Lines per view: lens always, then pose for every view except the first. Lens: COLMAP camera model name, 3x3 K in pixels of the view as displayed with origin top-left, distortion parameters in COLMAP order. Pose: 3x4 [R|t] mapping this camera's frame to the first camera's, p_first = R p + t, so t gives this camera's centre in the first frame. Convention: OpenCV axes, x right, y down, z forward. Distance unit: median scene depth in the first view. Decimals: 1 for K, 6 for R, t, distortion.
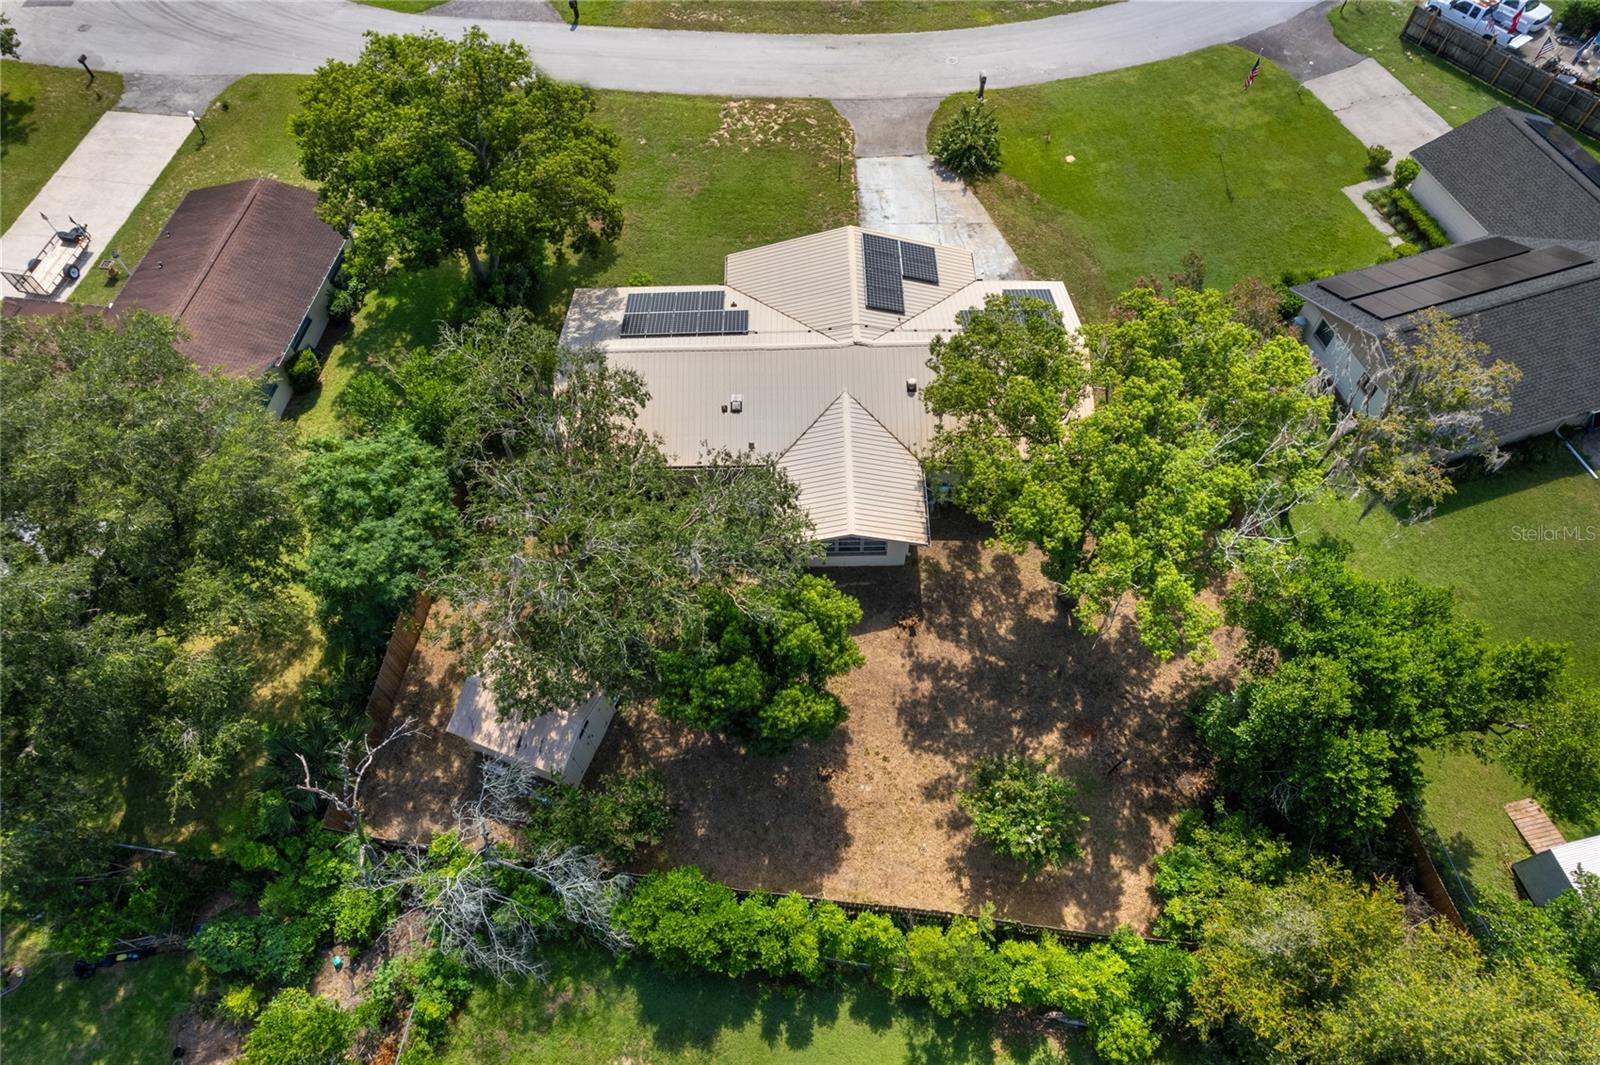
lens RADIAL K [[1014.4, 0, 808.3], [0, 1014.4, 548.7], [0, 0, 1]] dist [-0.082580, 0.075832]
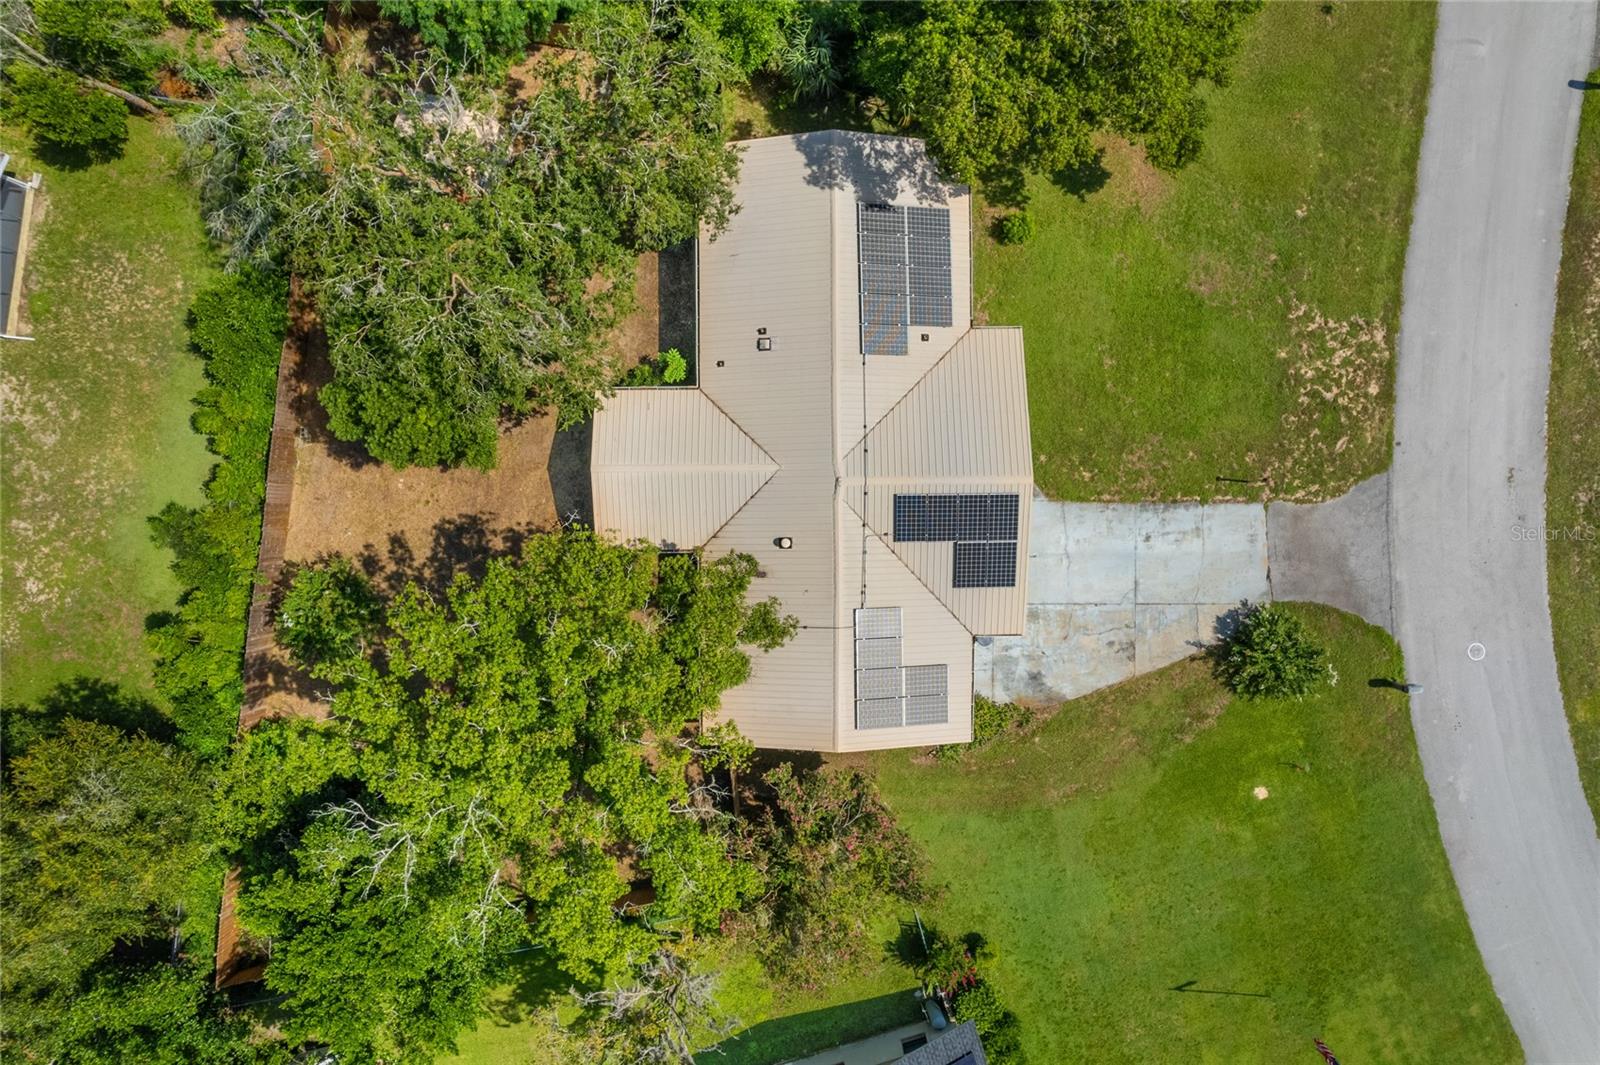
lens RADIAL K [[1031.2, 0, 806.6], [0, 1031.2, 531.9], [0, 0, 1]] dist [-0.089236, 0.083332]
pose [[-0.009403, 0.999842, 0.015085, 0.061838], [-0.860790, -0.015771, 0.508716, -0.492903], [0.508874, -0.008202, 0.860802, 0.188336]]
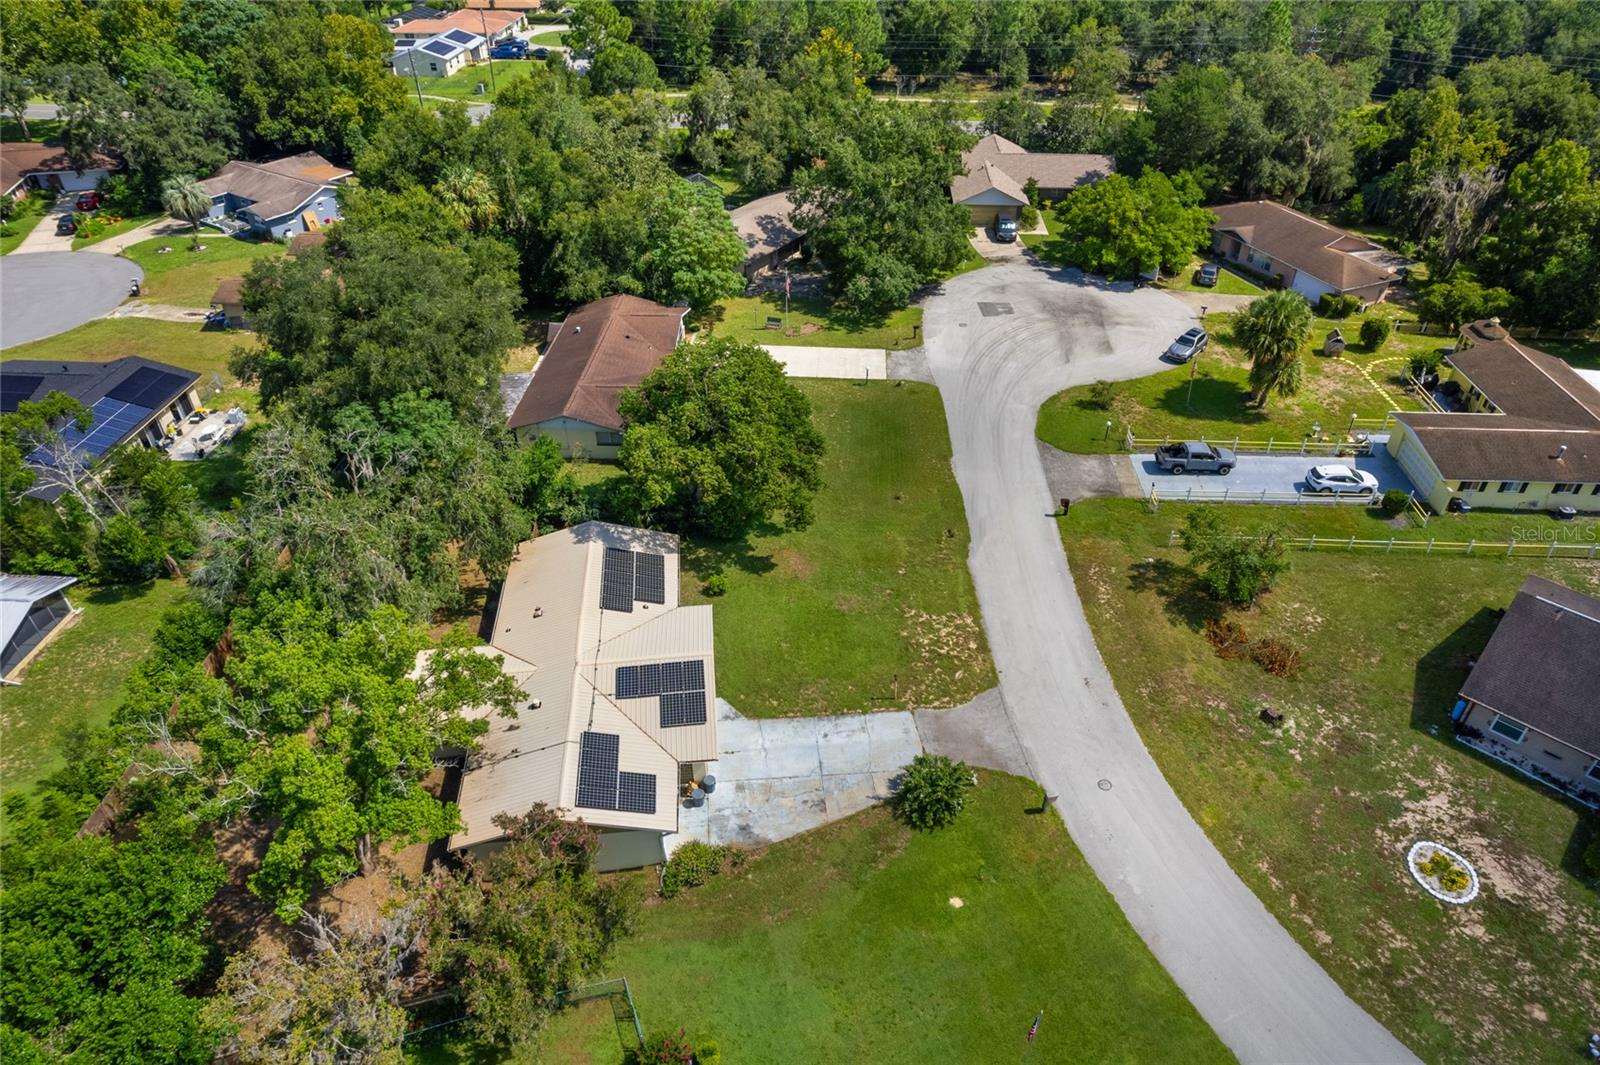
lens RADIAL K [[1017.3, 0, 804.4], [0, 1017.3, 533.0], [0, 0, 1]] dist [-0.074106, 0.061181]
pose [[0.082480, 0.599042, -0.796458, 0.751267], [-0.857260, 0.450206, 0.249838, -0.645153], [0.508234, 0.662165, 0.550668, 0.285741]]
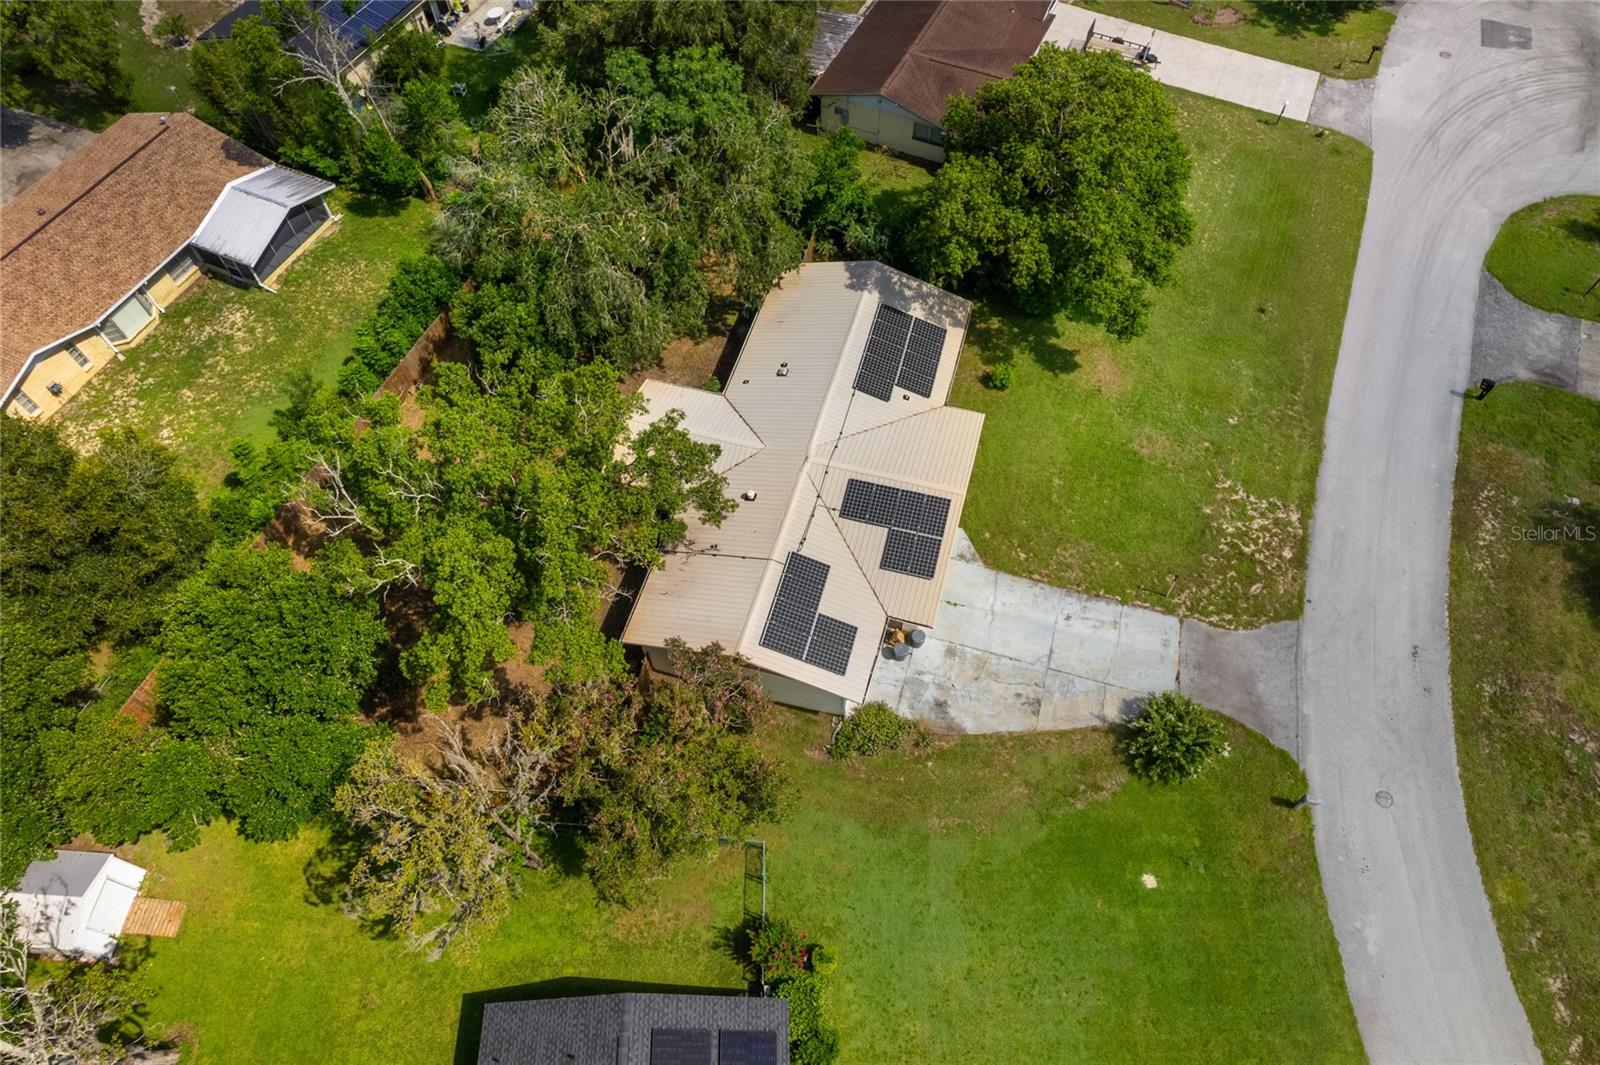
lens RADIAL K [[1017.3, 0, 804.4], [0, 1017.3, 533.0], [0, 0, 1]] dist [-0.074106, 0.061181]
pose [[-0.290009, 0.819038, -0.495048, 0.495112], [-0.819053, 0.055150, 0.571061, -0.625539], [0.495022, 0.571083, 0.654842, 0.284933]]
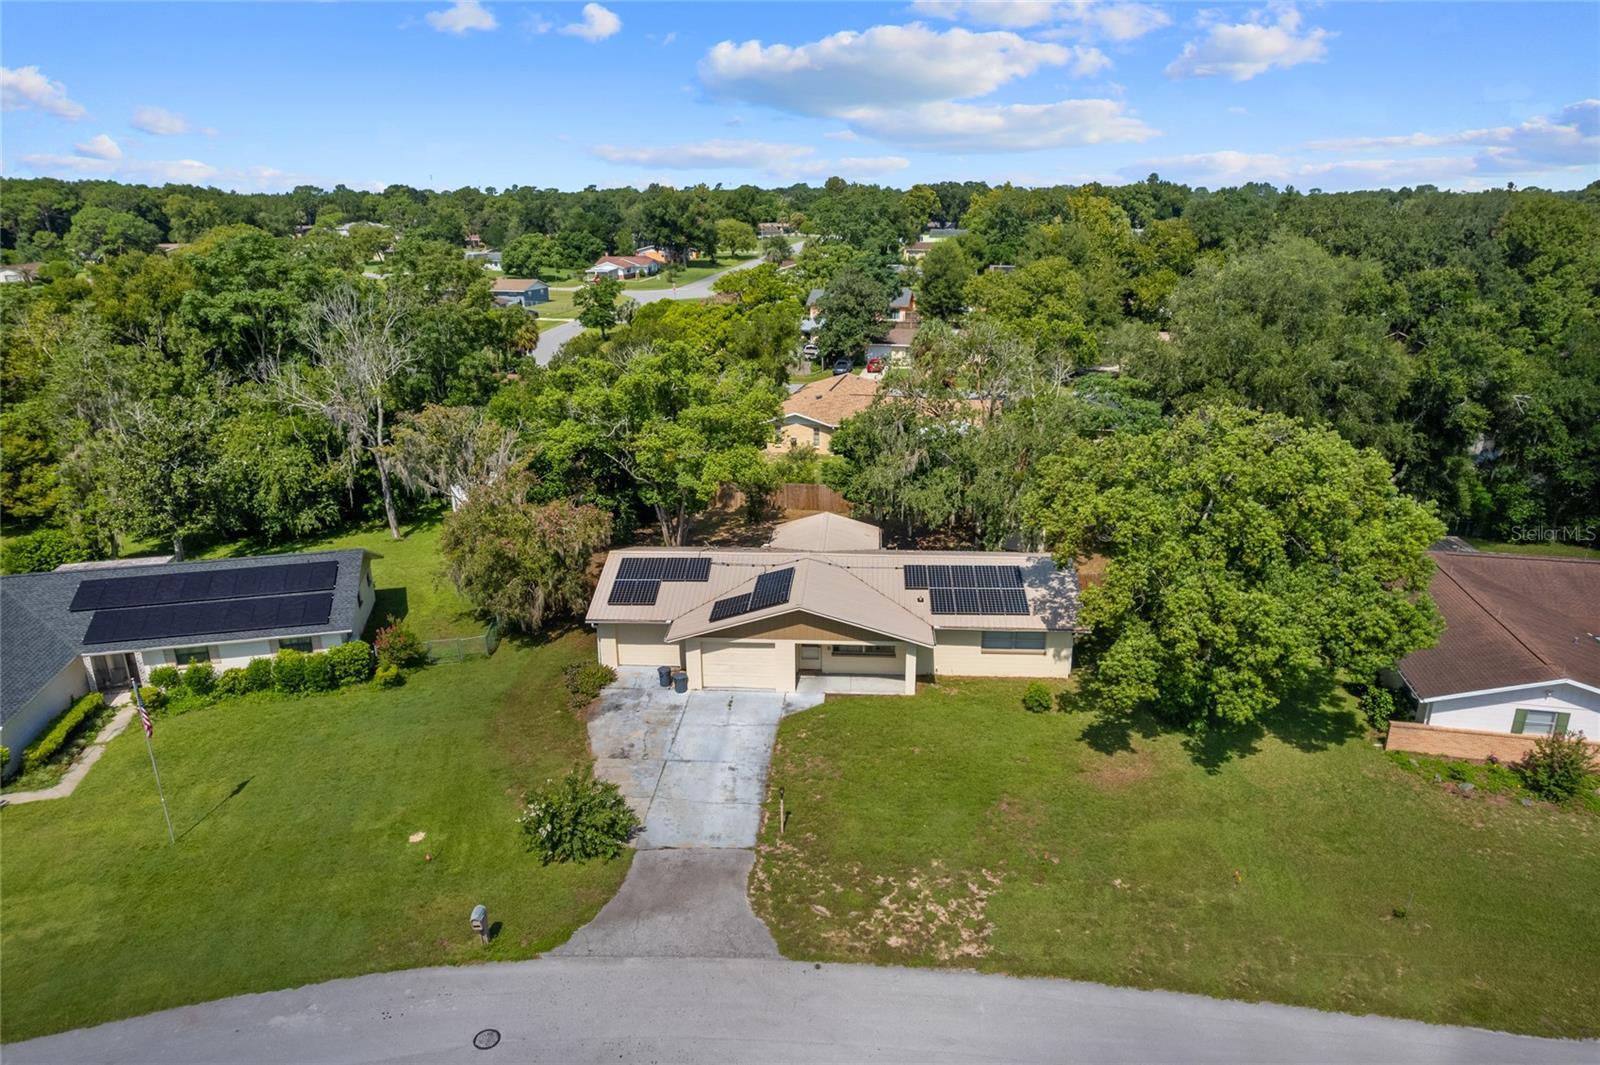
lens RADIAL K [[1014.4, 0, 808.3], [0, 1014.4, 548.7], [0, 0, 1]] dist [-0.082580, 0.075832]
pose [[-0.997303, -0.012910, 0.072256, -0.028423], [0.068292, 0.197630, 0.977895, -1.055659], [-0.026904, 0.980192, -0.196216, 0.965673]]
